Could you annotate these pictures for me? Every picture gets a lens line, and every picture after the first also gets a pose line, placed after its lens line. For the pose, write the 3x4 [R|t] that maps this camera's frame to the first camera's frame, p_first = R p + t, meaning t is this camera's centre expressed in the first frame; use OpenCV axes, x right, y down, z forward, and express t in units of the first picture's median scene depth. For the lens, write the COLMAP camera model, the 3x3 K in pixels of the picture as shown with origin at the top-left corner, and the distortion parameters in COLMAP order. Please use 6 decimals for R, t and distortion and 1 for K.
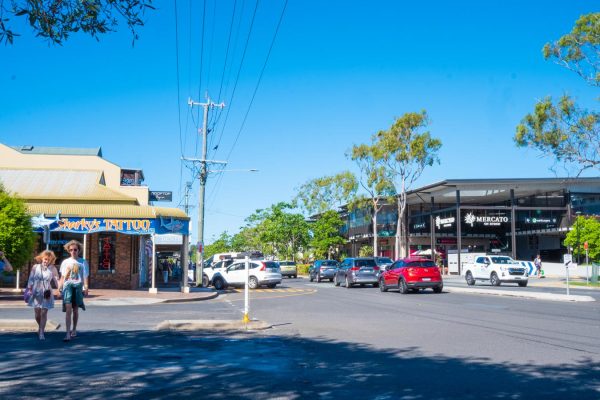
lens RADIAL K [[521.5, 0, 312.6], [0, 521.5, 191.4], [0, 0, 1]] dist [-0.029084, 0.005334]
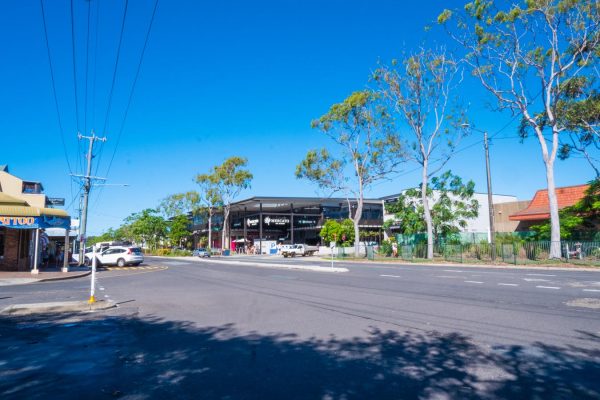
lens RADIAL K [[521.5, 0, 312.6], [0, 521.5, 191.4], [0, 0, 1]] dist [-0.029084, 0.005334]
pose [[0.941706, 0.023701, 0.335601, -0.122565], [-0.030683, 0.999409, 0.015516, -0.069404], [-0.335035, -0.024909, 0.941877, -0.610287]]
